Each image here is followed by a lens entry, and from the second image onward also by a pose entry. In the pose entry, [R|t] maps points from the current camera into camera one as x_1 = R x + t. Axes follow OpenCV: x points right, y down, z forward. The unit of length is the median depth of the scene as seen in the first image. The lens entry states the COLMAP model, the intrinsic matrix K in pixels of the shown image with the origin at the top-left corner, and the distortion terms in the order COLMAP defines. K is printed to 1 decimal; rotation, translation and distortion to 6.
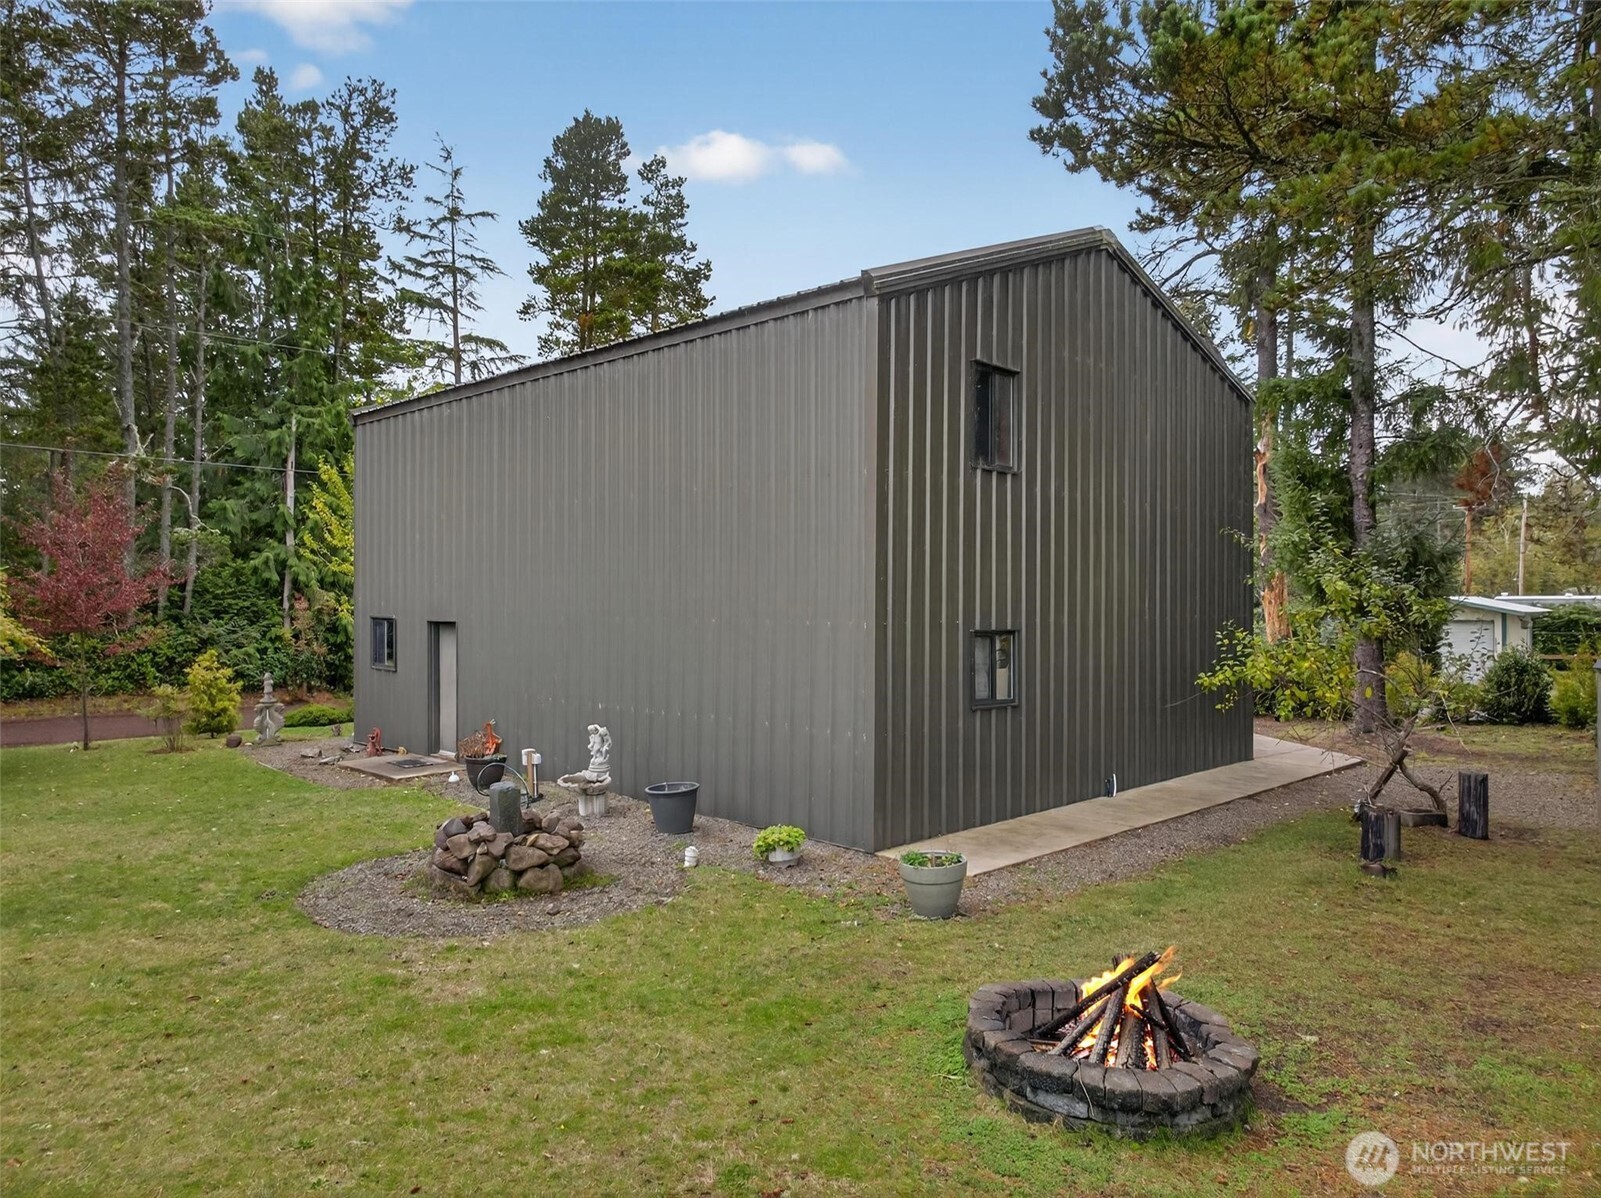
lens RADIAL K [[1081.8, 0, 800.5], [0, 1081.8, 599.0], [0, 0, 1]] dist [-0.010009, -0.002653]
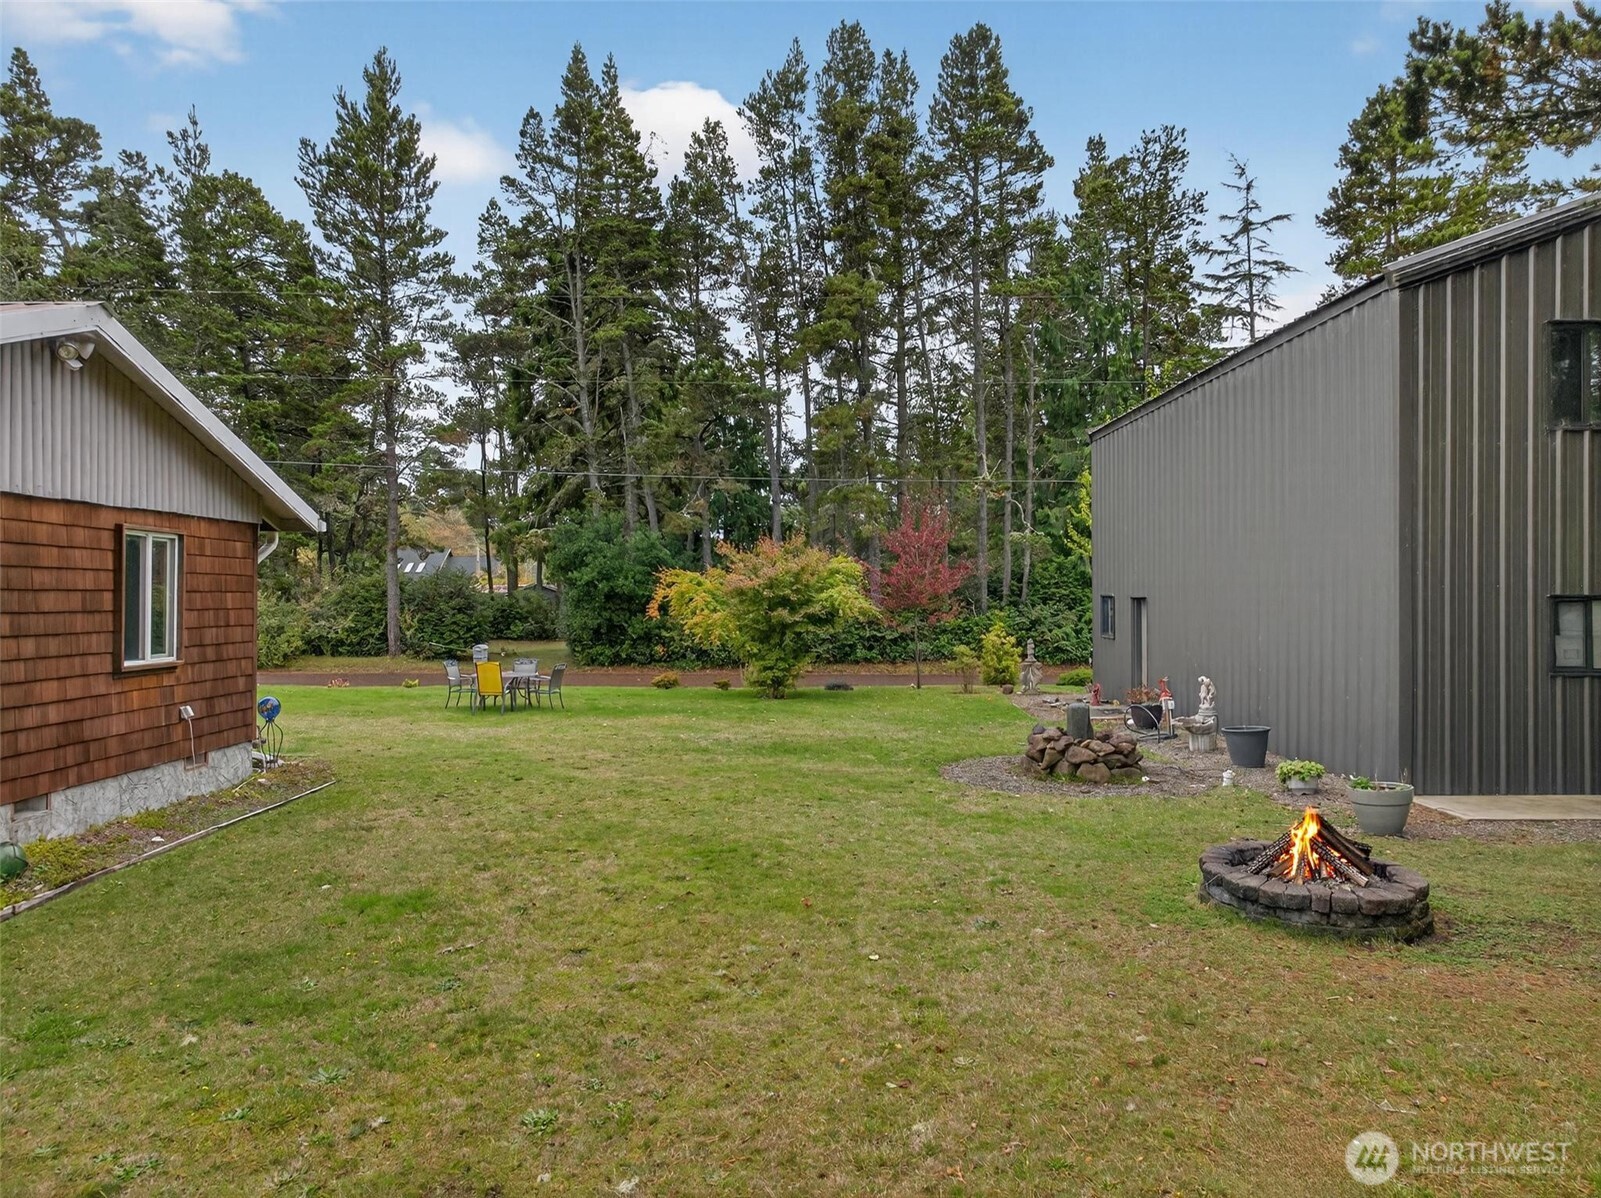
lens RADIAL K [[1081.8, 0, 800.5], [0, 1081.8, 599.0], [0, 0, 1]] dist [-0.010009, -0.002653]
pose [[0.701597, -0.002632, -0.712570, 0.142579], [0.003149, 0.999995, -0.000593, 0.011762], [0.712567, -0.001827, 0.701601, -0.066817]]
